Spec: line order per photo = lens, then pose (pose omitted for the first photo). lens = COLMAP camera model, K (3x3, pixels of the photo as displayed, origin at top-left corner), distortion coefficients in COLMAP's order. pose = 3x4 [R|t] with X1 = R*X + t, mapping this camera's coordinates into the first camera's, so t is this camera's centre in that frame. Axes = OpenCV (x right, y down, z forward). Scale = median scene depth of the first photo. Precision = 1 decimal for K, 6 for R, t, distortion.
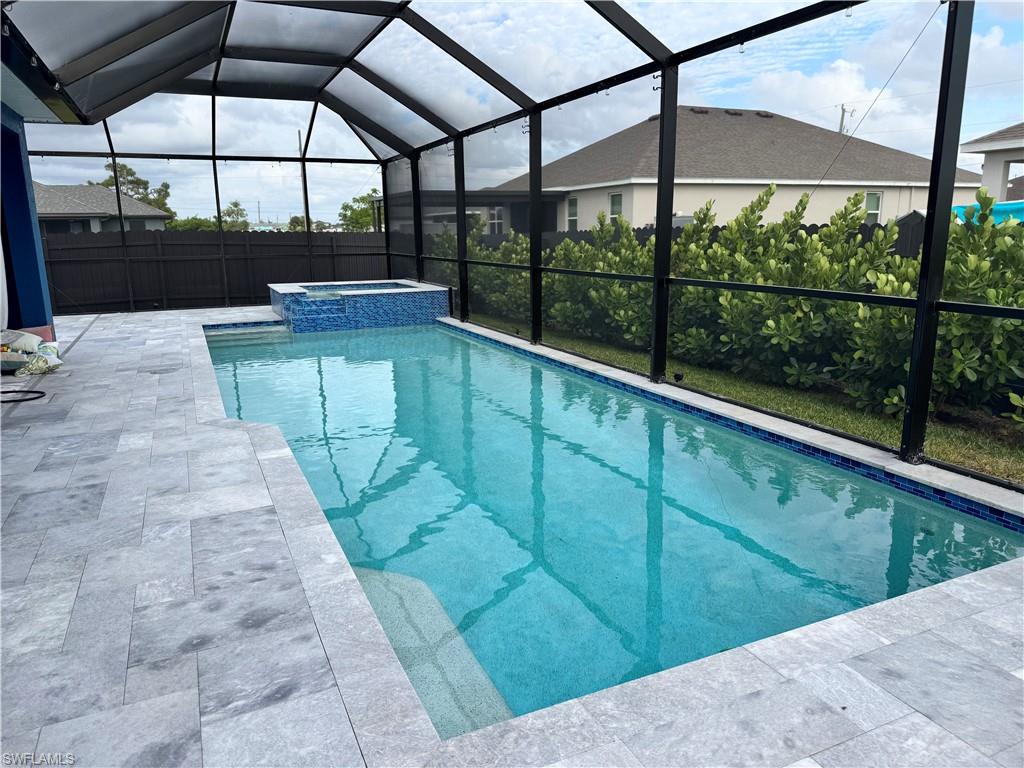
lens RADIAL K [[724.9, 0, 518.0], [0, 724.9, 390.7], [0, 0, 1]] dist [0.044432, -0.058412]
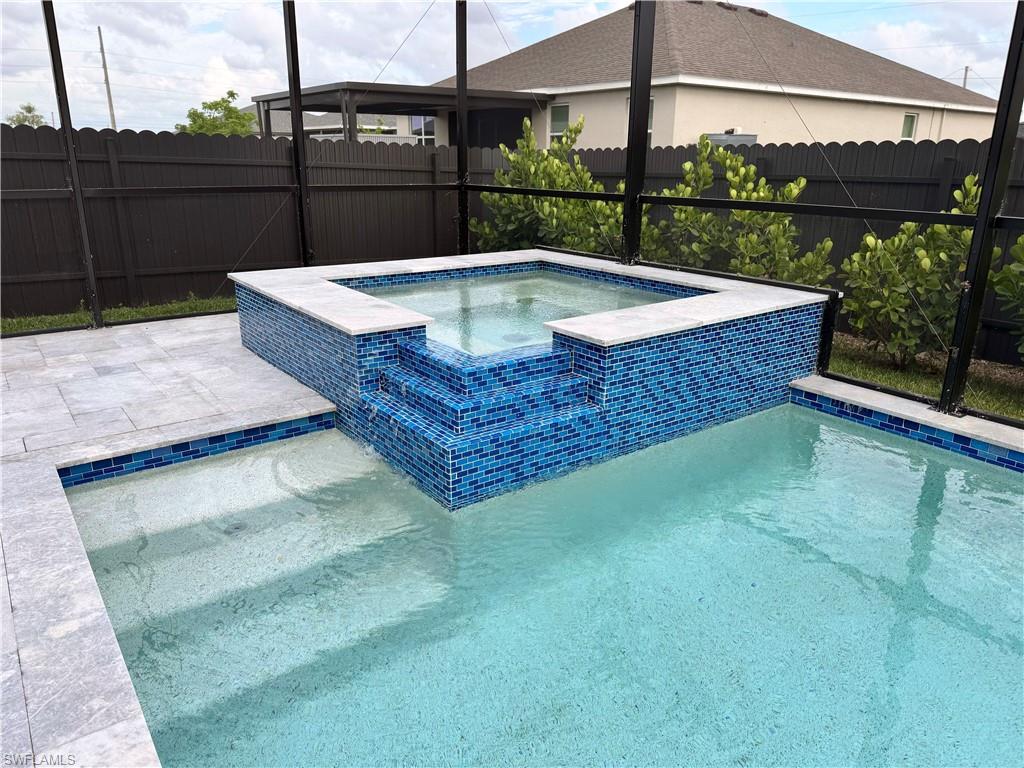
lens RADIAL K [[724.9, 0, 503.8], [0, 724.9, 377.0], [0, 0, 1]] dist [0.044432, -0.058412]
pose [[0.979879, -0.036738, 0.196182, -0.412305], [0.021392, 0.996583, 0.079778, -0.175612], [-0.198442, -0.073976, 0.977317, 0.903907]]
